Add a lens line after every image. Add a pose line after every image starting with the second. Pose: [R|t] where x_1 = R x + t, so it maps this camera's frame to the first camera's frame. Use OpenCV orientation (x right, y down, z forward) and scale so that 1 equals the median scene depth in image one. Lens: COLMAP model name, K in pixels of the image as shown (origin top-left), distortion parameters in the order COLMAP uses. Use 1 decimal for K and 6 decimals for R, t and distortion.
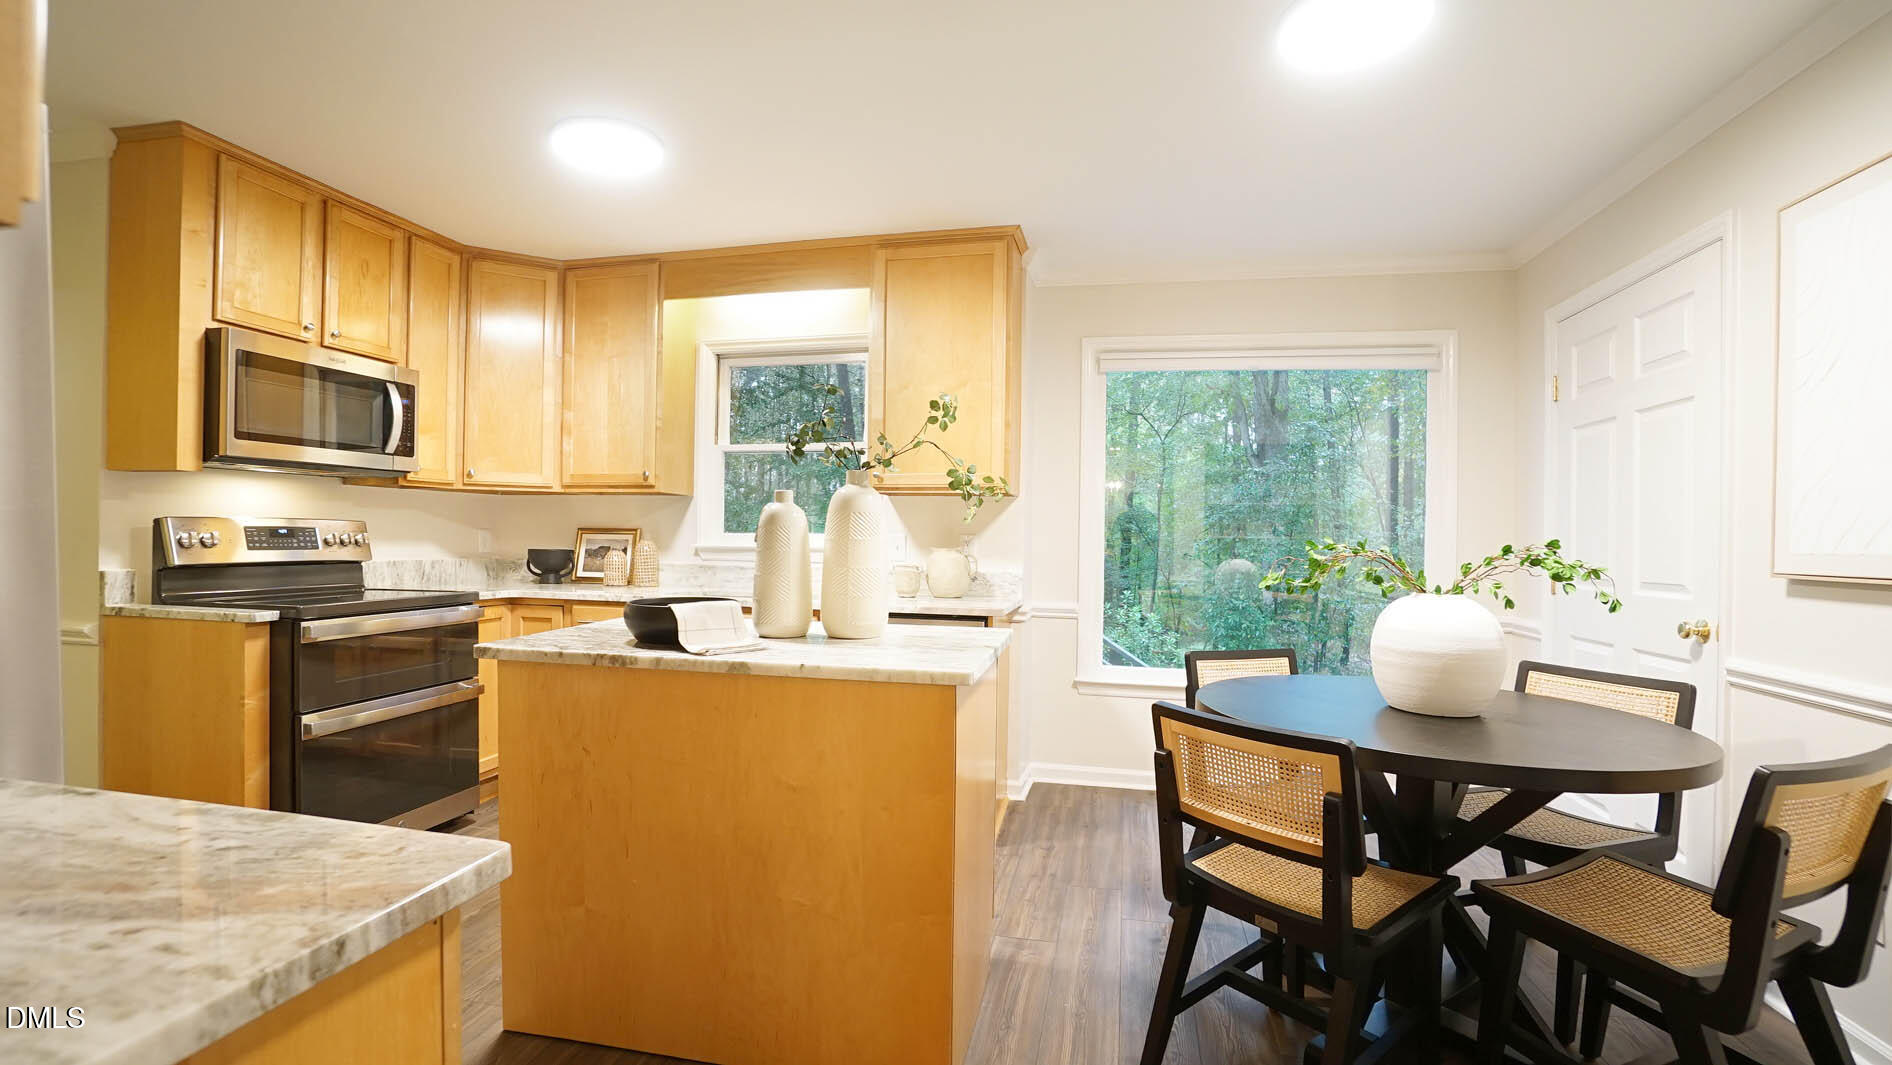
lens RADIAL K [[834.2, 0, 937.7], [0, 834.2, 540.5], [0, 0, 1]] dist [-0.071384, 0.028335]
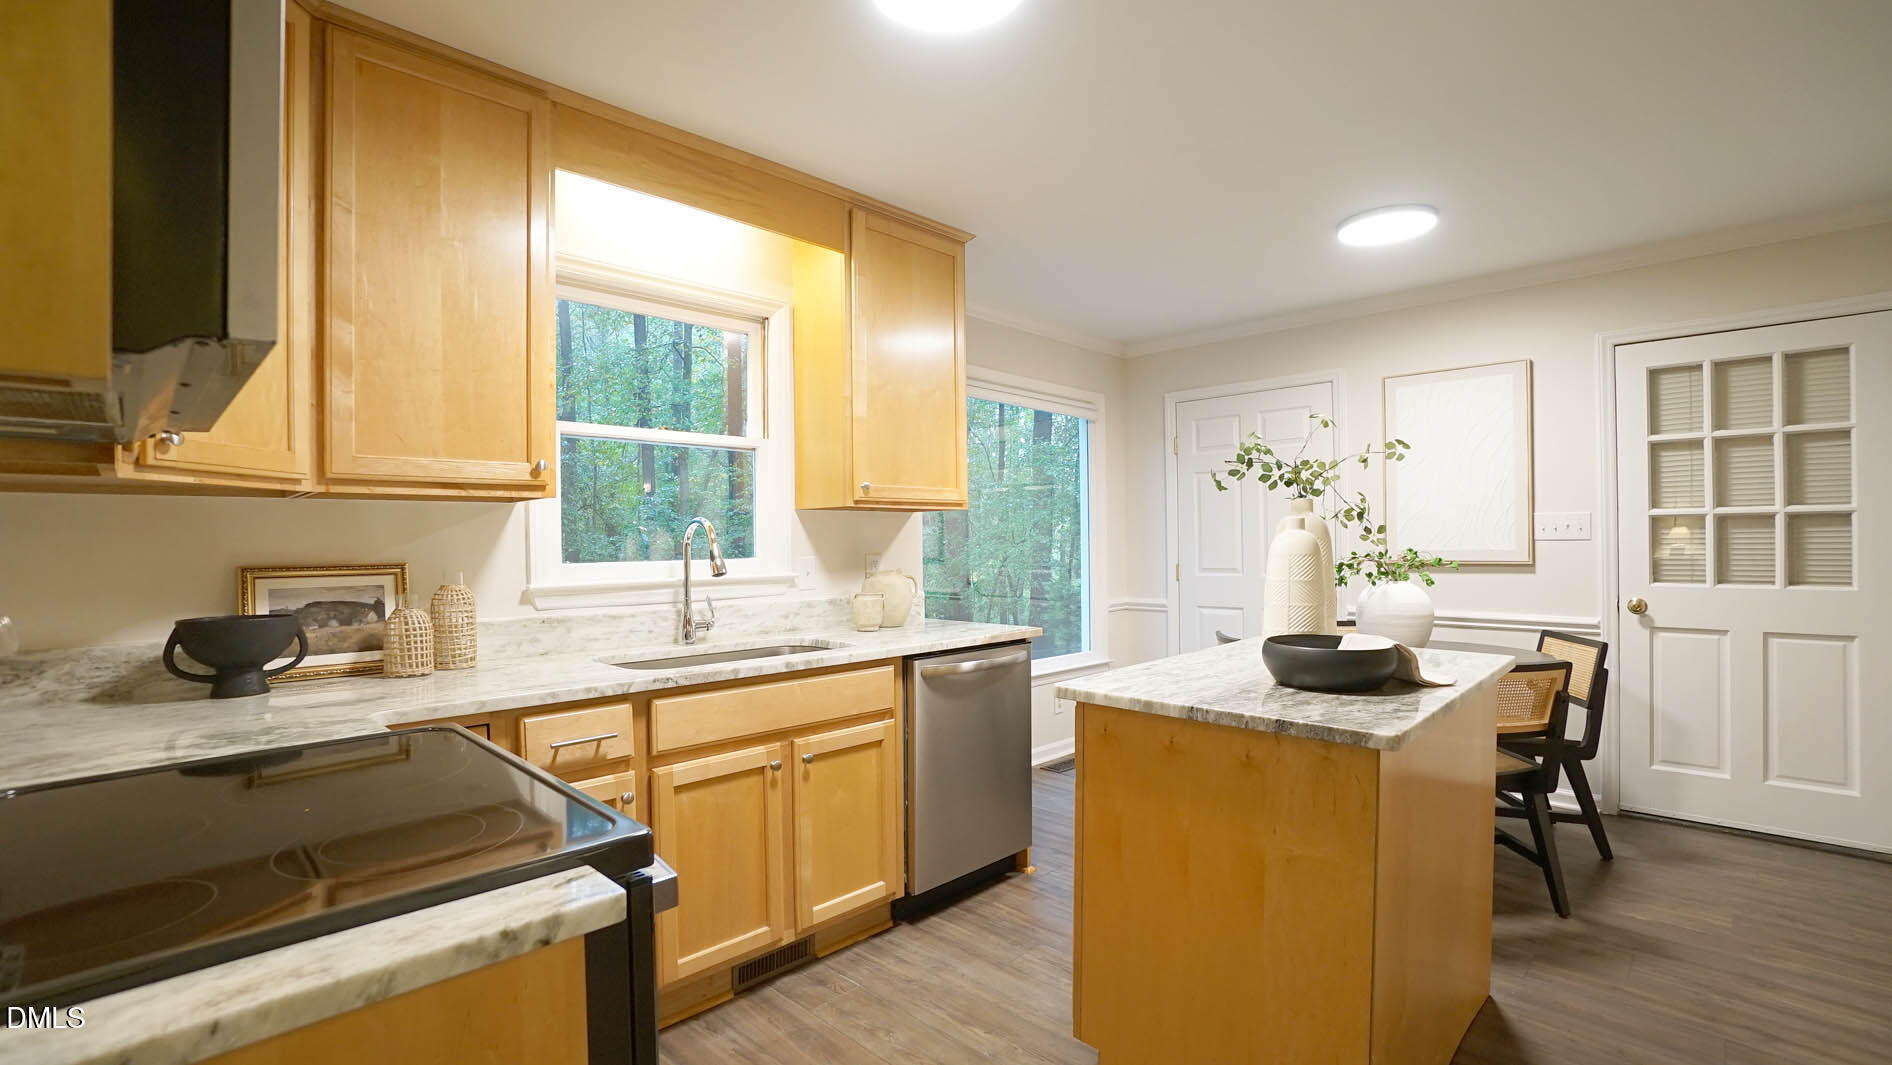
lens RADIAL K [[834.2, 0, 937.7], [0, 834.2, 540.5], [0, 0, 1]] dist [-0.071384, 0.028335]
pose [[0.528479, -0.020051, 0.848709, -0.714587], [0.022202, 0.999706, 0.009793, -0.030130], [-0.848656, 0.013667, 0.528769, 0.492938]]
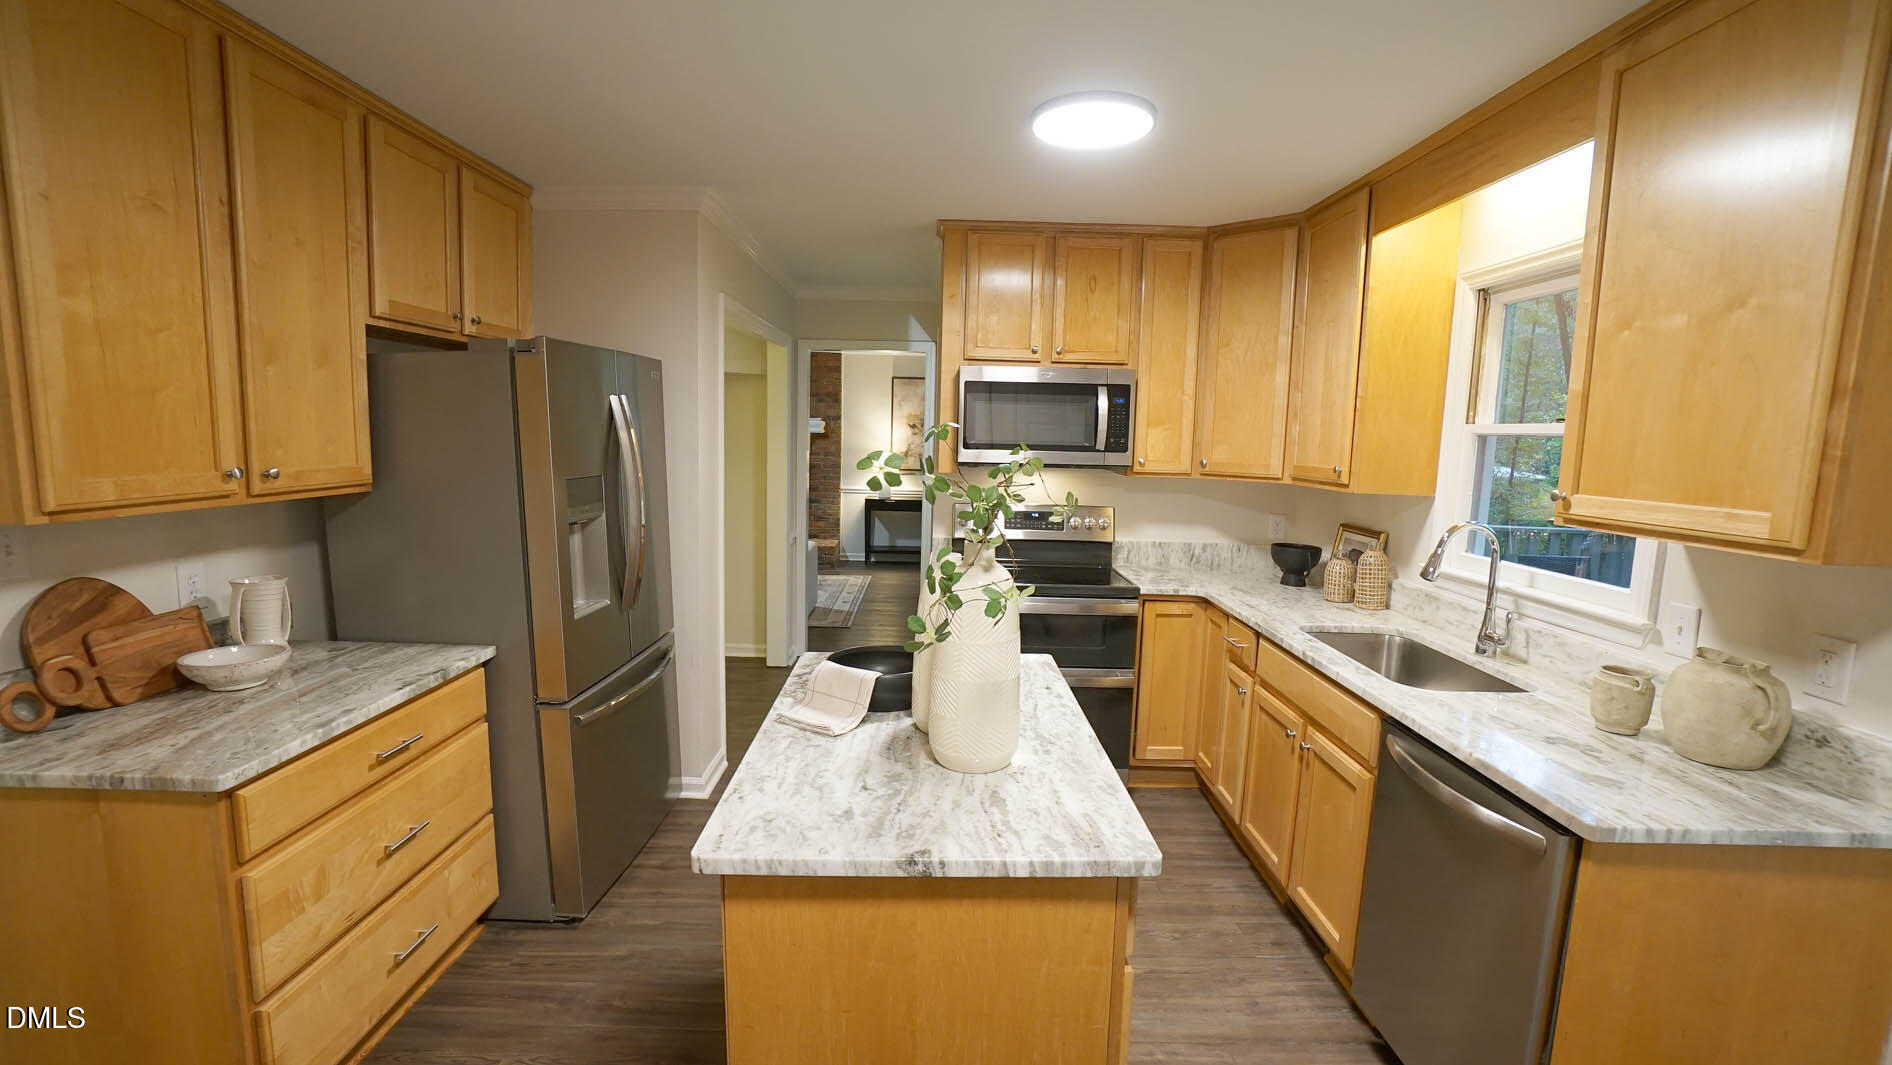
lens RADIAL K [[834.2, 0, 937.7], [0, 834.2, 540.5], [0, 0, 1]] dist [-0.071384, 0.028335]
pose [[0.218410, 0.114803, -0.969081, 0.343879], [-0.027643, 0.993385, 0.111452, -0.093617], [0.975465, 0.002446, 0.220139, 0.474663]]
